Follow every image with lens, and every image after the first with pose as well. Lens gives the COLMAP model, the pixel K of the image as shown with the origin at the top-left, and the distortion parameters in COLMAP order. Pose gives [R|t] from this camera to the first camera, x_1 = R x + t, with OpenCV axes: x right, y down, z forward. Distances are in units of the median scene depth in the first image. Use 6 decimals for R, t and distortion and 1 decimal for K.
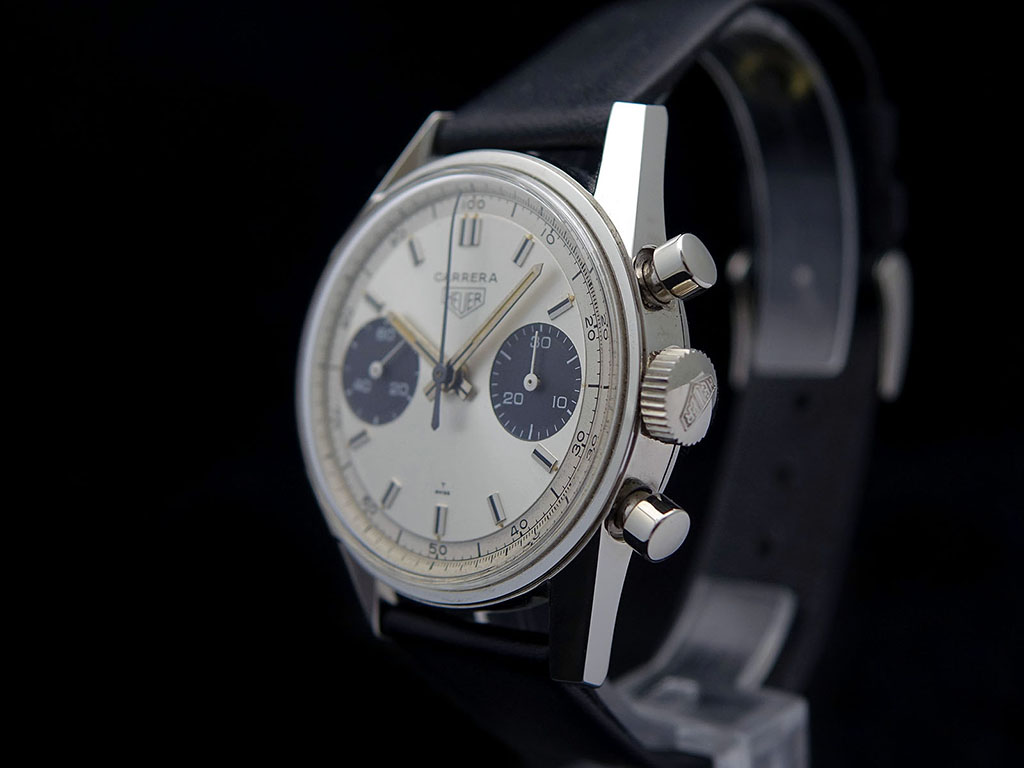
lens RADIAL K [[1773.8, 0, 512.1], [0, 1773.8, 386.4], [0, 0, 1]] dist [-0.220582, 0.000000]
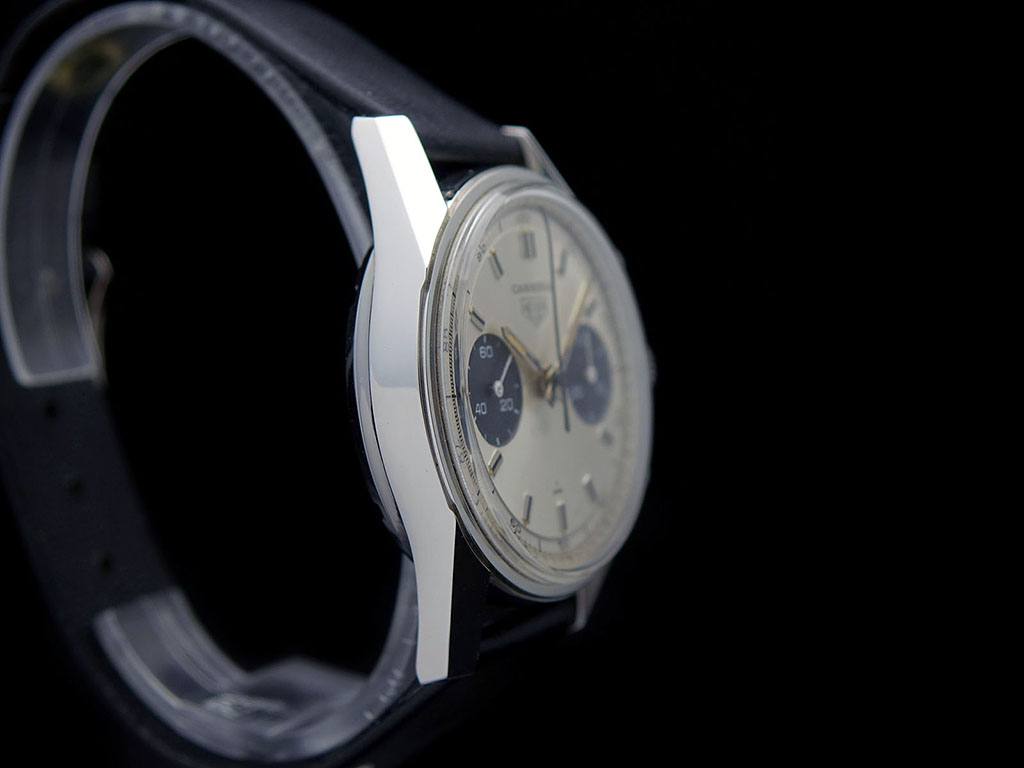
lens RADIAL K [[1810.1, 0, 519.4], [0, 1810.1, 377.9], [0, 0, 1]] dist [-0.109650, 0.000000]
pose [[-0.203462, -0.095550, 0.974409, -1.084052], [0.069603, 0.991297, 0.111739, -0.130040], [-0.976606, 0.090556, -0.195041, 1.228455]]
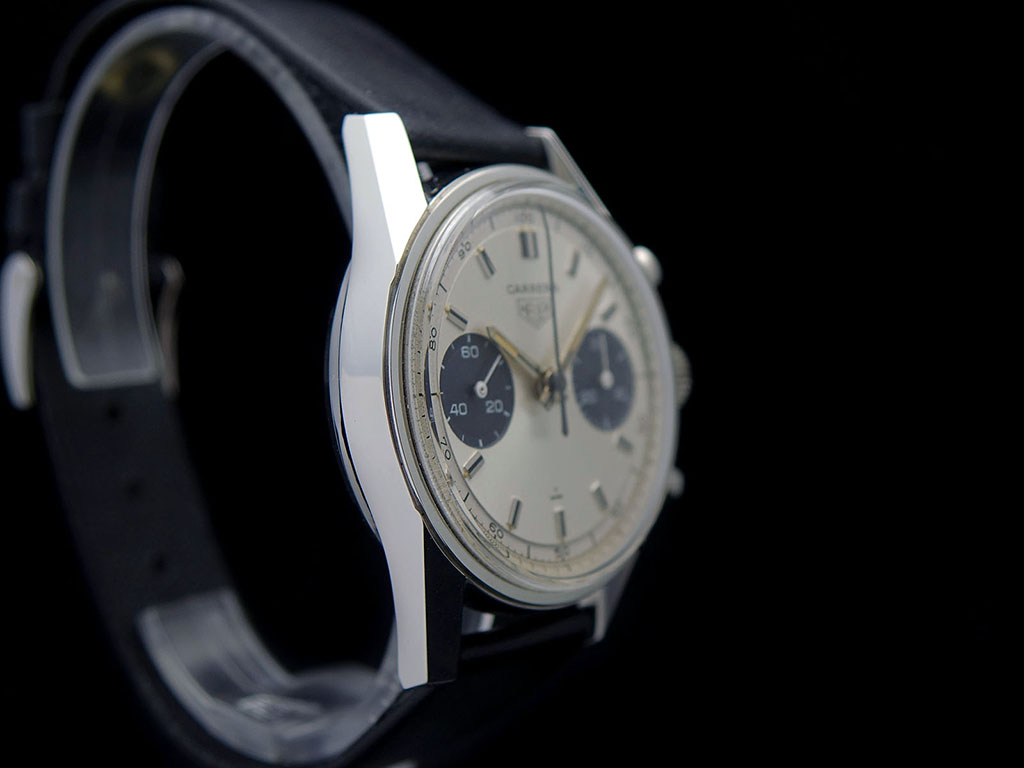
lens RADIAL K [[1810.1, 0, 512.9], [0, 1810.1, 392.2], [0, 0, 1]] dist [-0.109650, 0.000000]
pose [[-0.026341, -0.085215, 0.996014, -1.085866], [0.073619, 0.993489, 0.086946, -0.094676], [-0.996939, 0.075616, -0.019896, 1.042503]]
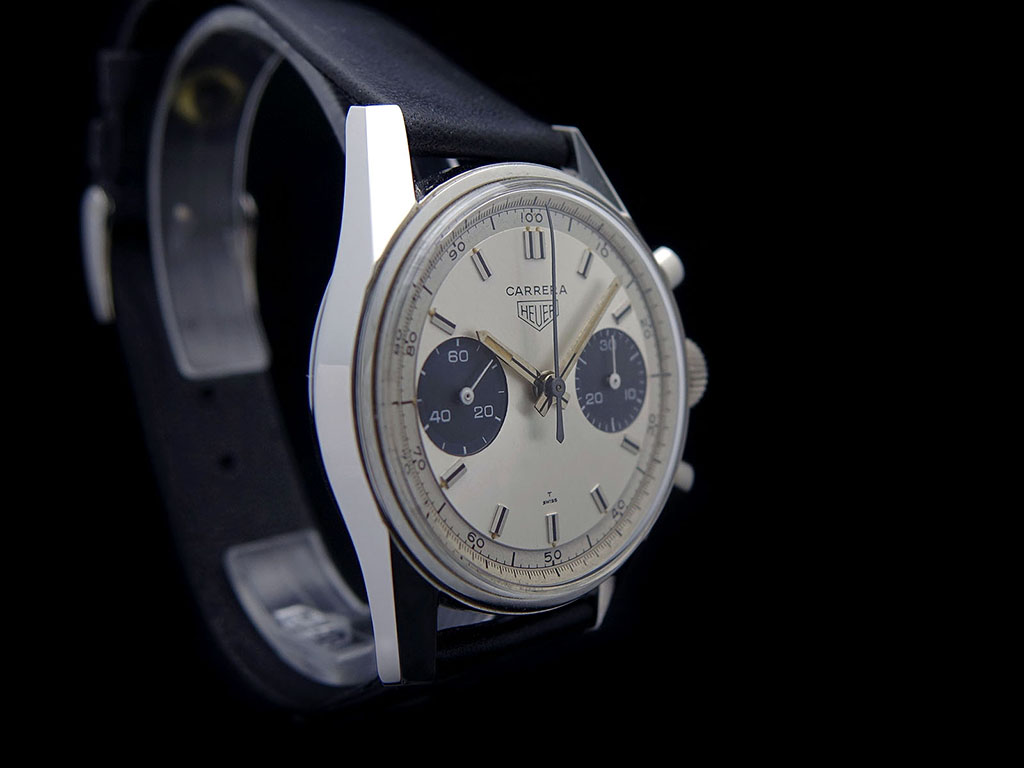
lens RADIAL K [[1128.7, 0, 508.3], [0, 1128.7, 384.0], [0, 0, 1]] dist [0.024495, 0.000000]
pose [[0.123297, -0.152419, 0.980595, -0.676014], [0.042062, 0.988049, 0.148289, -0.105828], [-0.991478, 0.022962, 0.128235, 0.938993]]
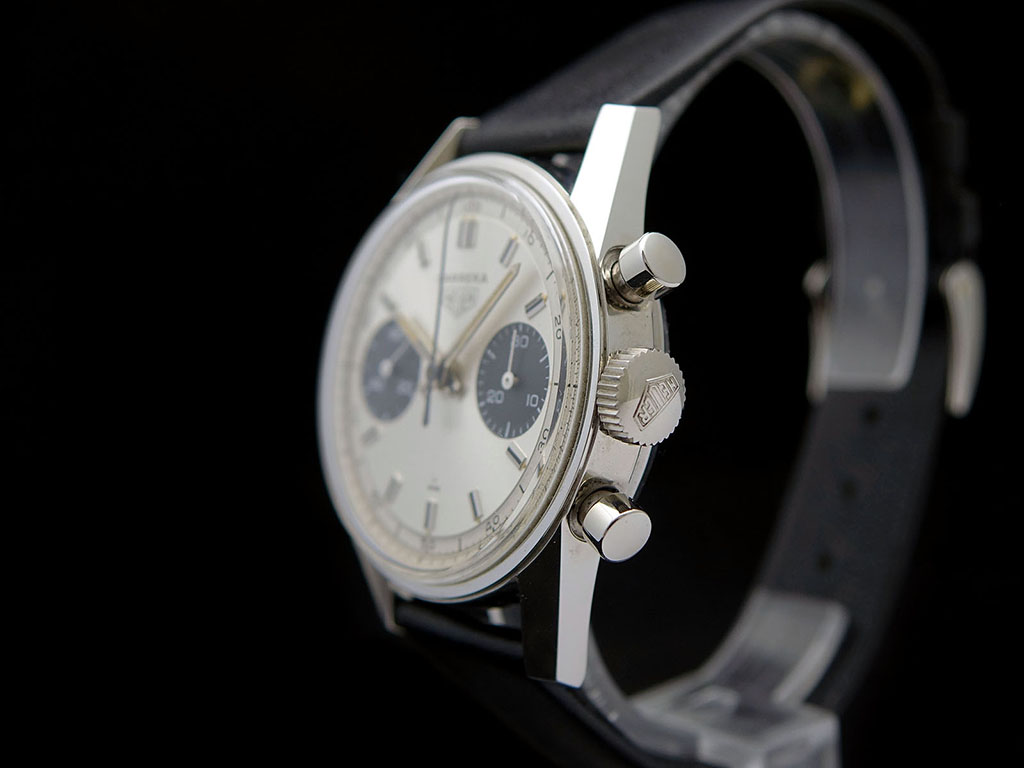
lens RADIAL K [[1773.8, 0, 511.6], [0, 1773.8, 380.9], [0, 0, 1]] dist [-0.220582, 0.000000]
pose [[0.981839, 0.018700, -0.188790, 0.196416], [-0.022749, 0.999555, -0.019305, 0.016675], [0.188345, 0.023249, 0.981828, 0.004953]]
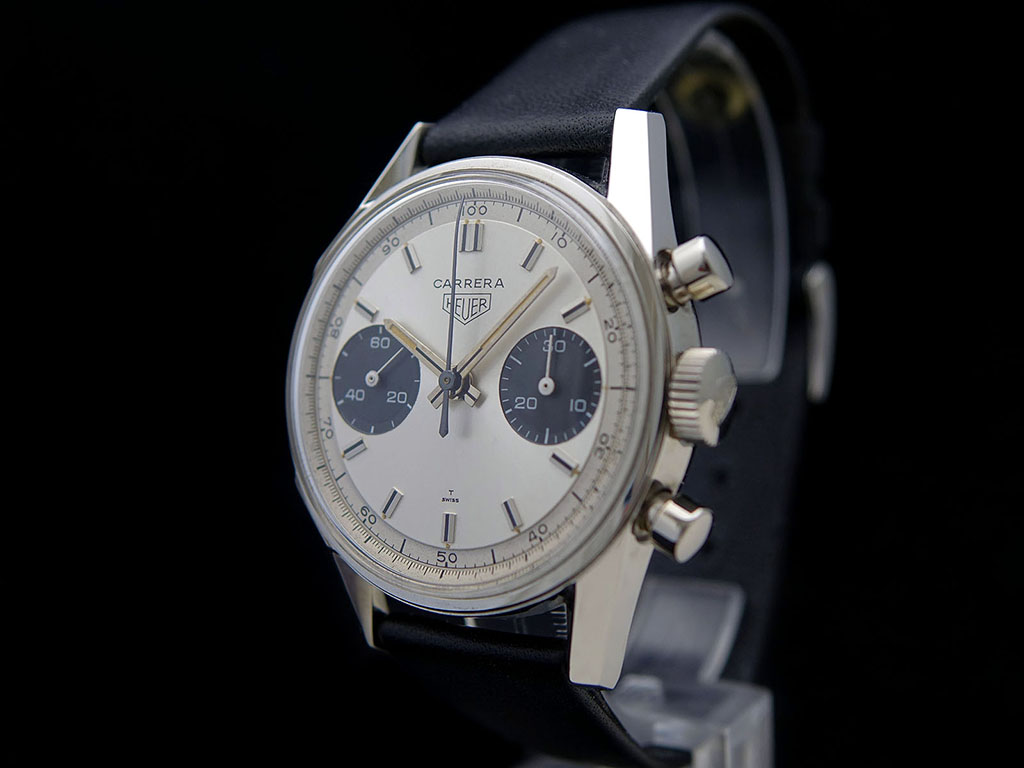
lens RADIAL K [[1530.9, 0, 507.3], [0, 1530.9, 386.3], [0, 0, 1]] dist [-0.149019, 0.000000]
pose [[0.989910, -0.017643, 0.140596, -0.127170], [0.019821, 0.999704, -0.014107, 0.009025], [-0.140306, 0.016752, 0.989967, 0.146562]]
